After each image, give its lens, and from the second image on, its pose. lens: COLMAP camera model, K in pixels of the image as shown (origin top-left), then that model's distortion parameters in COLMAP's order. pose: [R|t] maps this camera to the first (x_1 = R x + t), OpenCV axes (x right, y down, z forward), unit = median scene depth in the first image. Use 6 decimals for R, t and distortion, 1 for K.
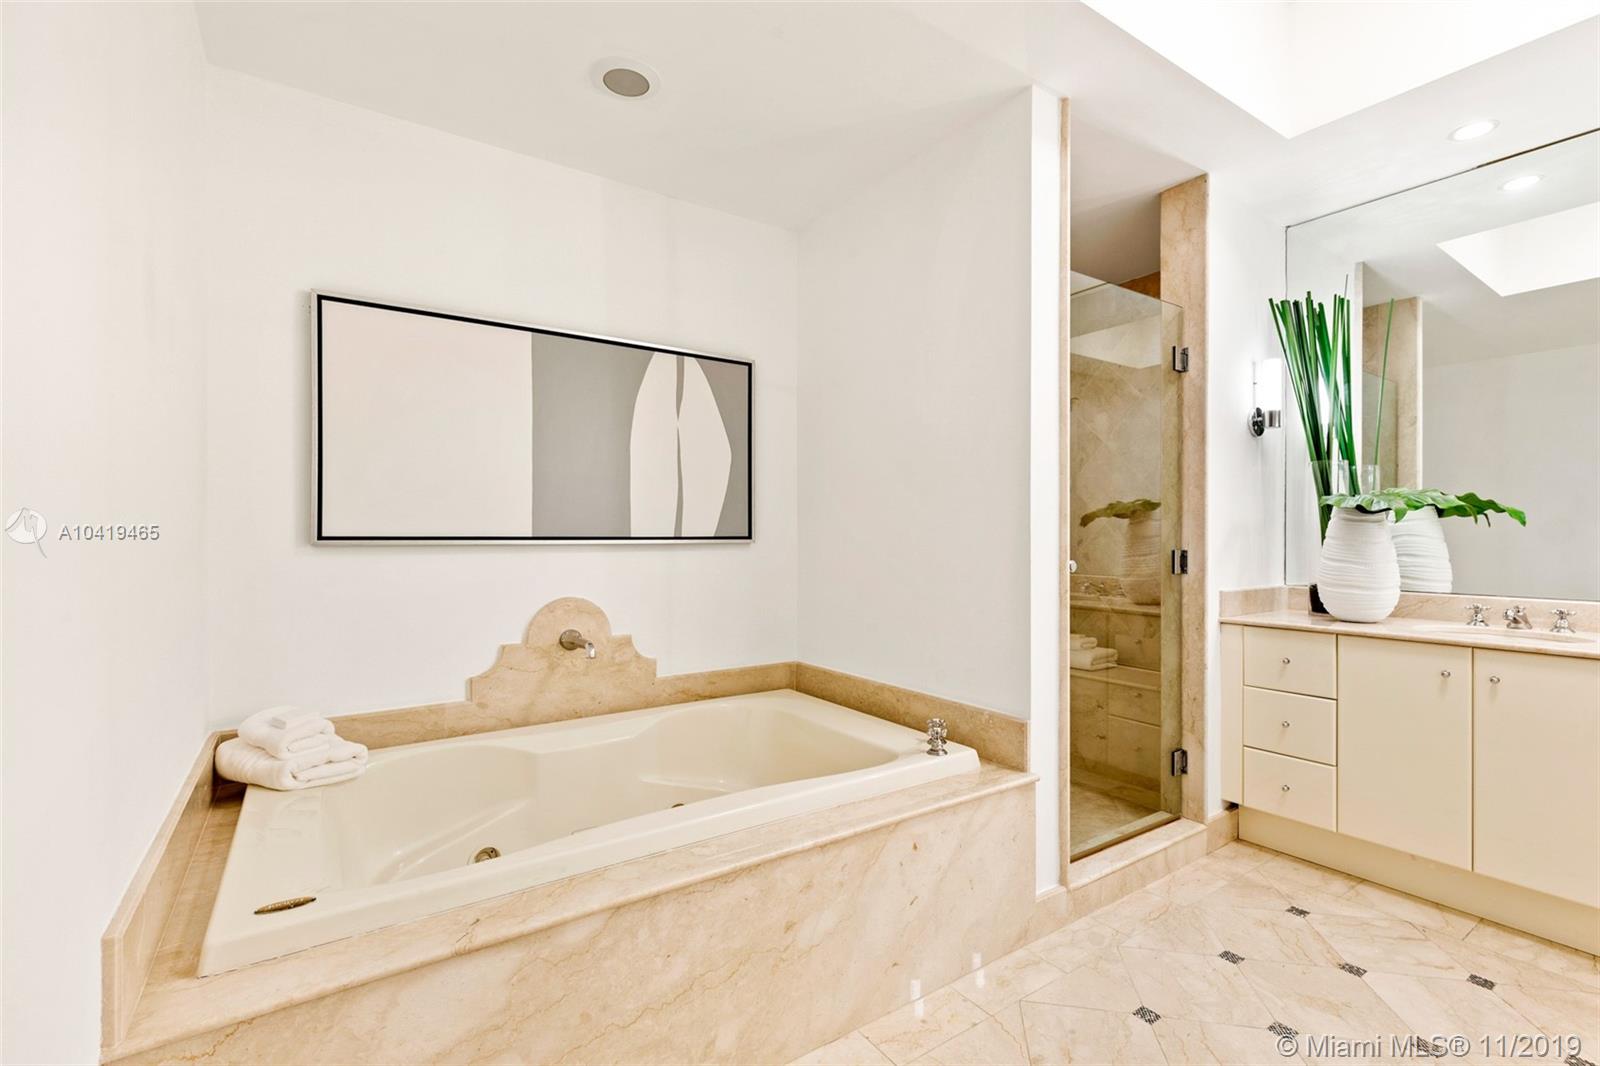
lens RADIAL K [[745.8, 0, 800.0], [0, 745.8, 533.0], [0, 0, 1]] dist [0.007528, -0.000058]
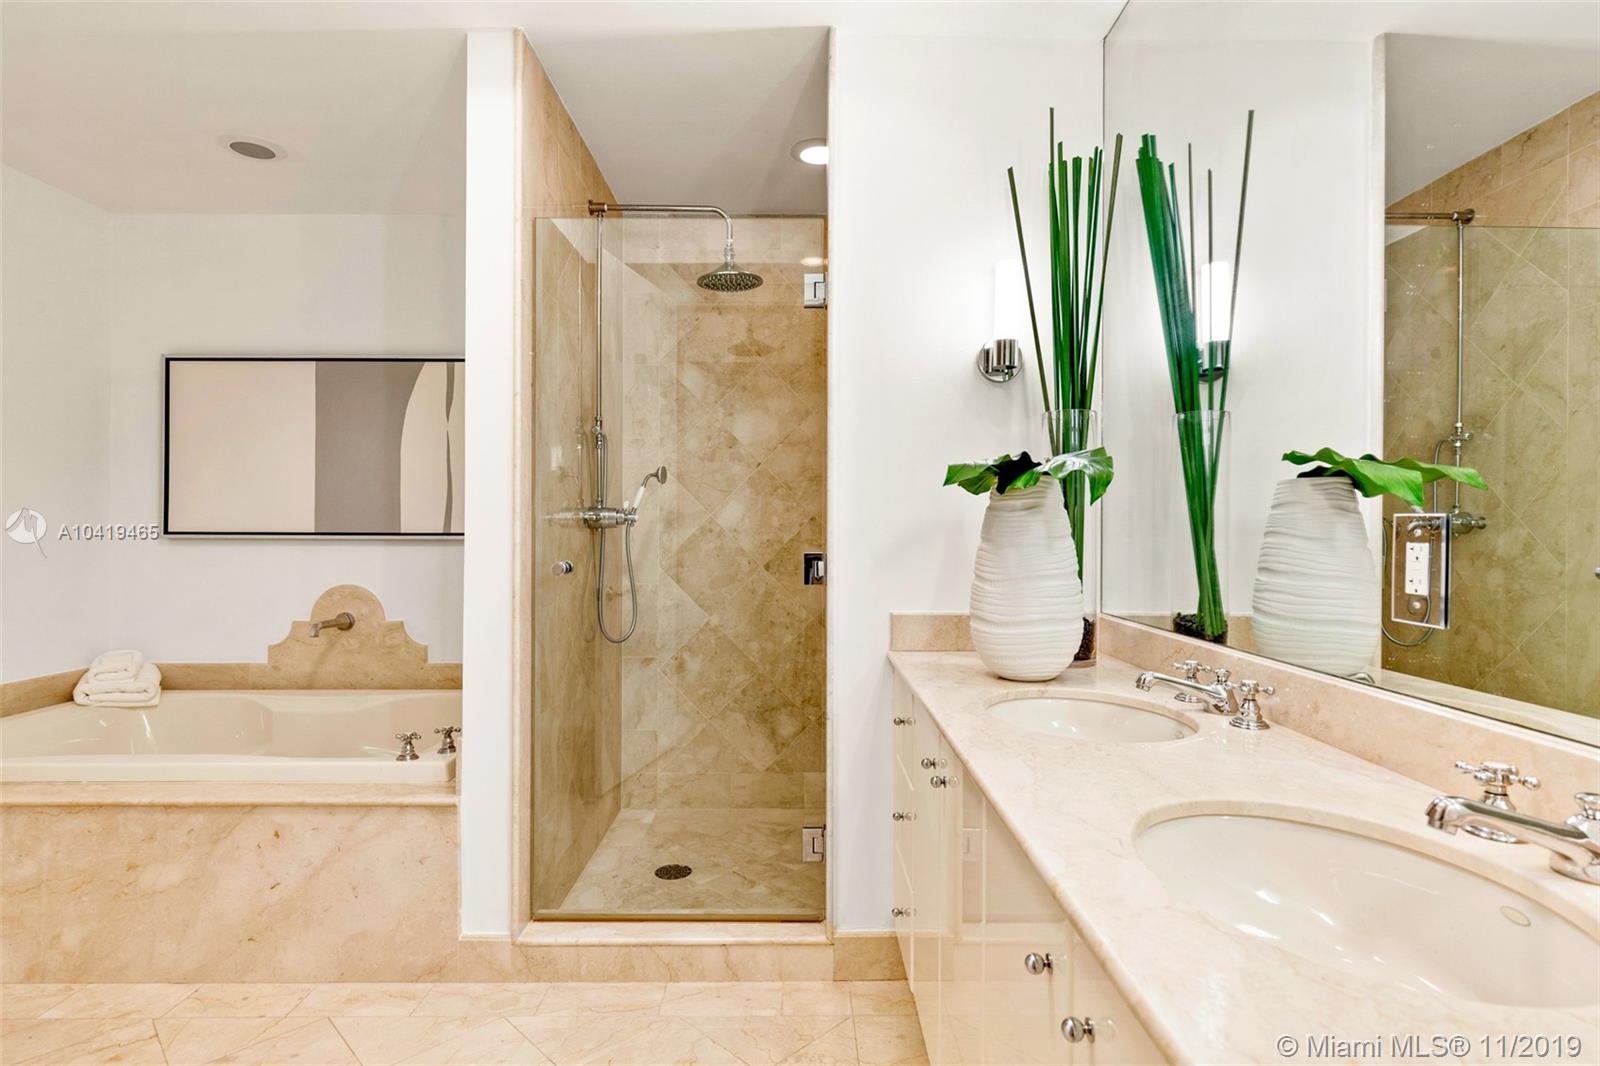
lens RADIAL K [[836.1, 0, 800.0], [0, 836.1, 533.0], [0, 0, 1]] dist [-0.003380, 0.002565]
pose [[0.816505, 0.002852, -0.577332, 1.139109], [-0.000678, 0.999992, 0.003981, -0.000095], [0.577338, -0.002859, 0.816500, 0.387647]]
